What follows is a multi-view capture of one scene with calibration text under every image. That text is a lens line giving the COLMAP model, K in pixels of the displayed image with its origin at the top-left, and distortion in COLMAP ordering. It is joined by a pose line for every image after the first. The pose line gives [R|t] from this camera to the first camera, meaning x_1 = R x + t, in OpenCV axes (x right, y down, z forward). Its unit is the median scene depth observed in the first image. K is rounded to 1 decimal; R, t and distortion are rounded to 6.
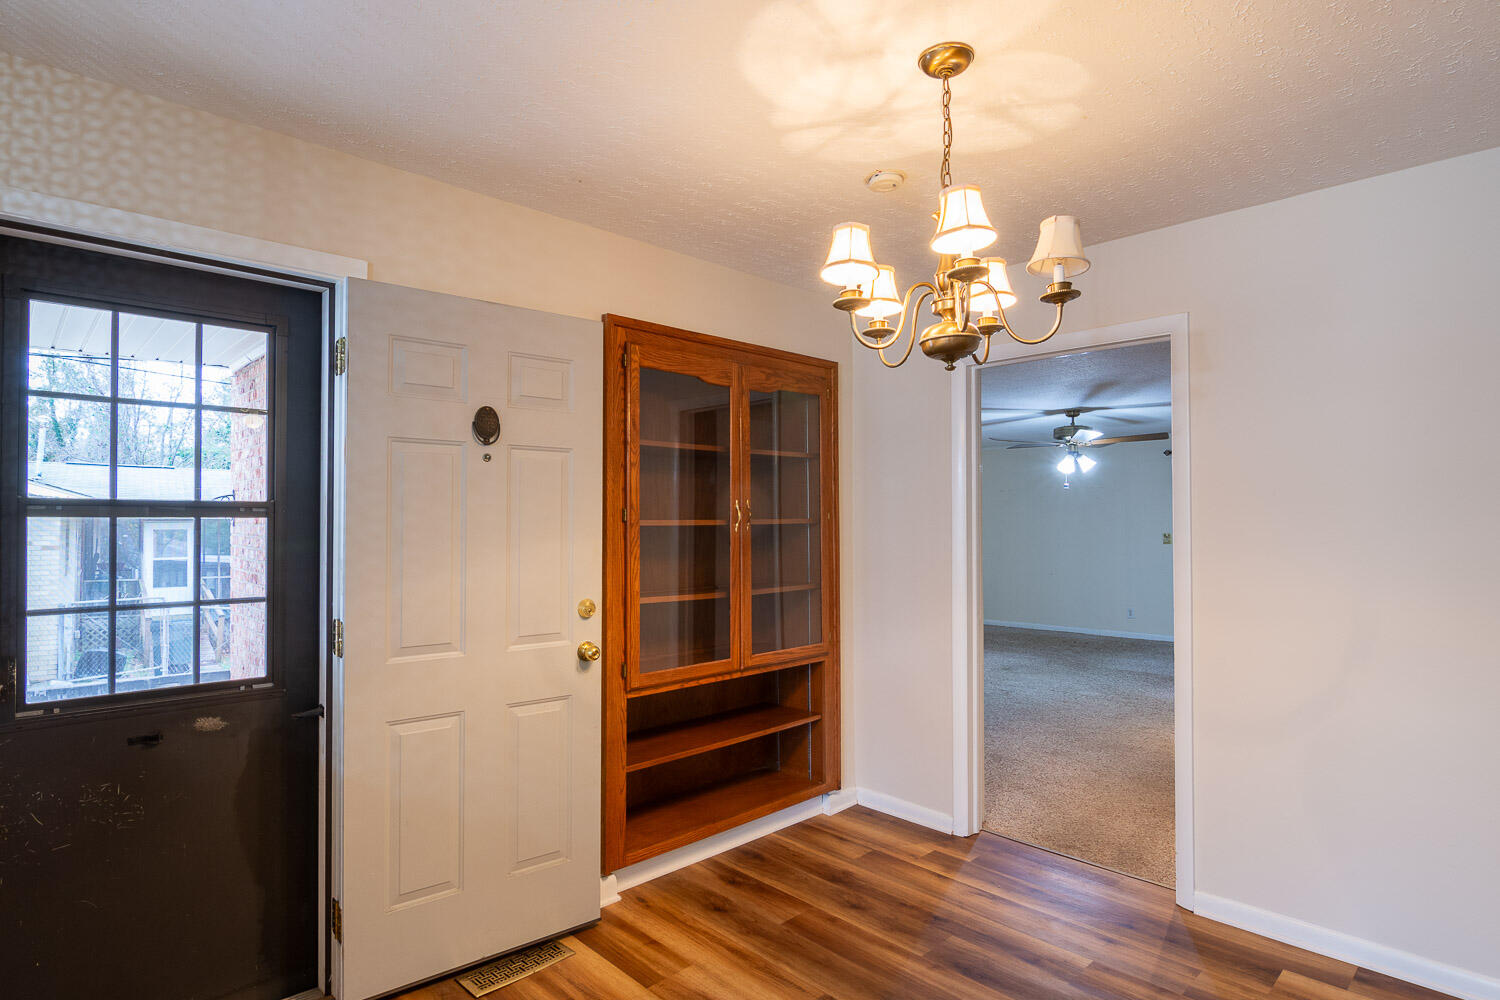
lens RADIAL K [[776.6, 0, 738.3], [0, 776.6, 508.8], [0, 0, 1]] dist [-0.005556, -0.001449]
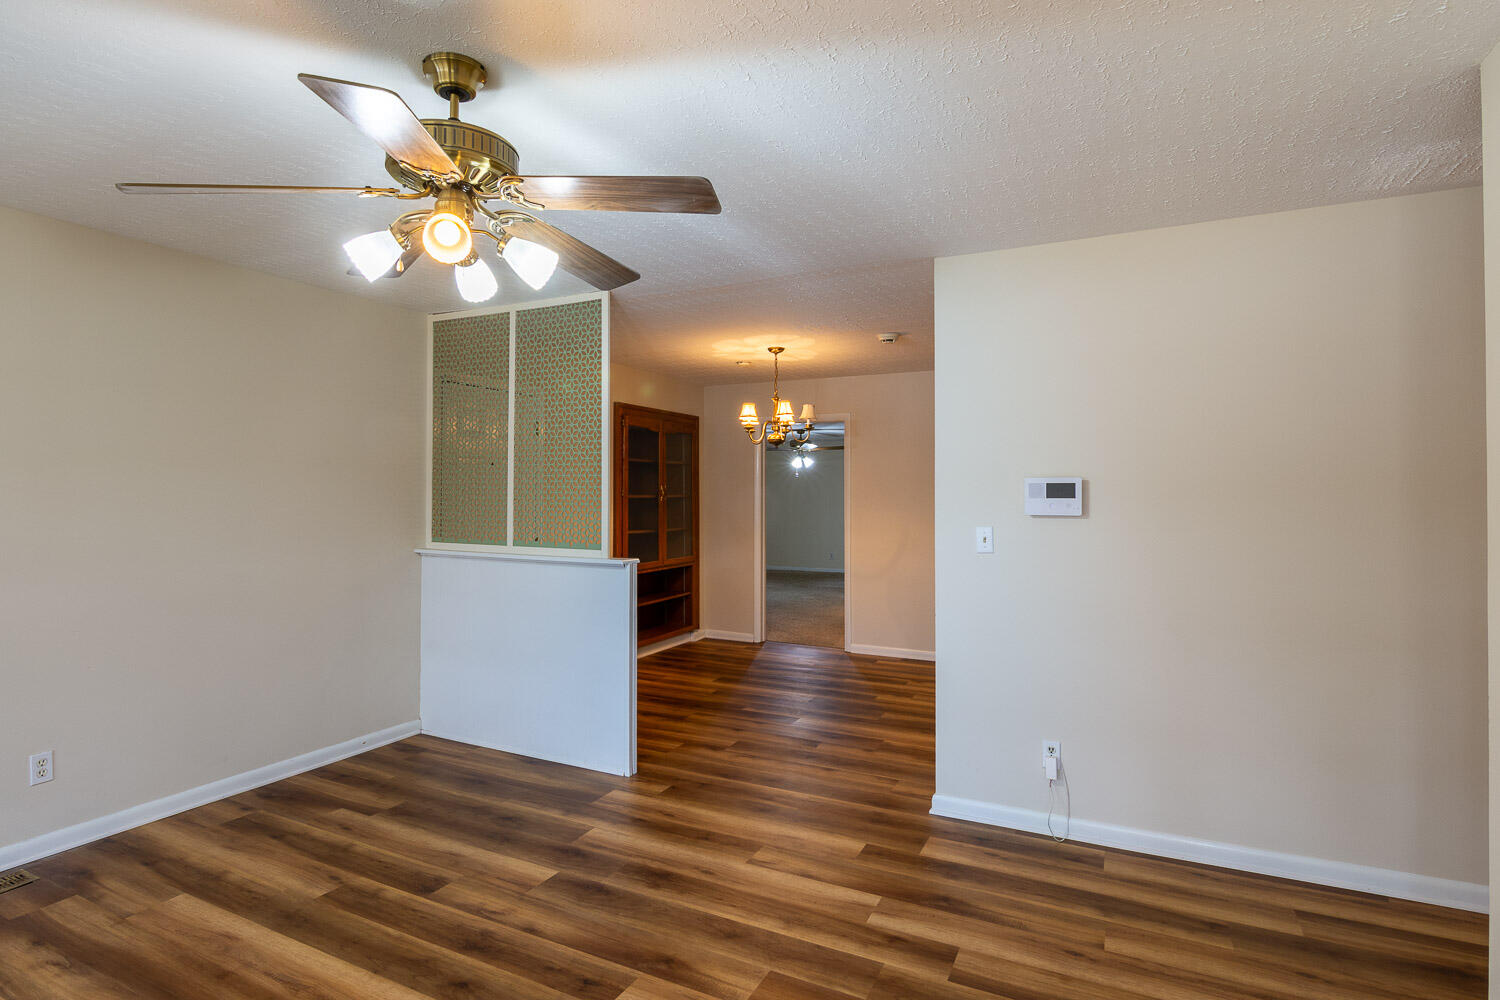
lens RADIAL K [[776.6, 0, 738.3], [0, 776.6, 508.8], [0, 0, 1]] dist [-0.005556, -0.001449]
pose [[0.941895, -0.006294, 0.335848, -0.475134], [-0.003293, 0.999603, 0.027967, -0.007526], [-0.335891, -0.027448, 0.941501, -0.980766]]
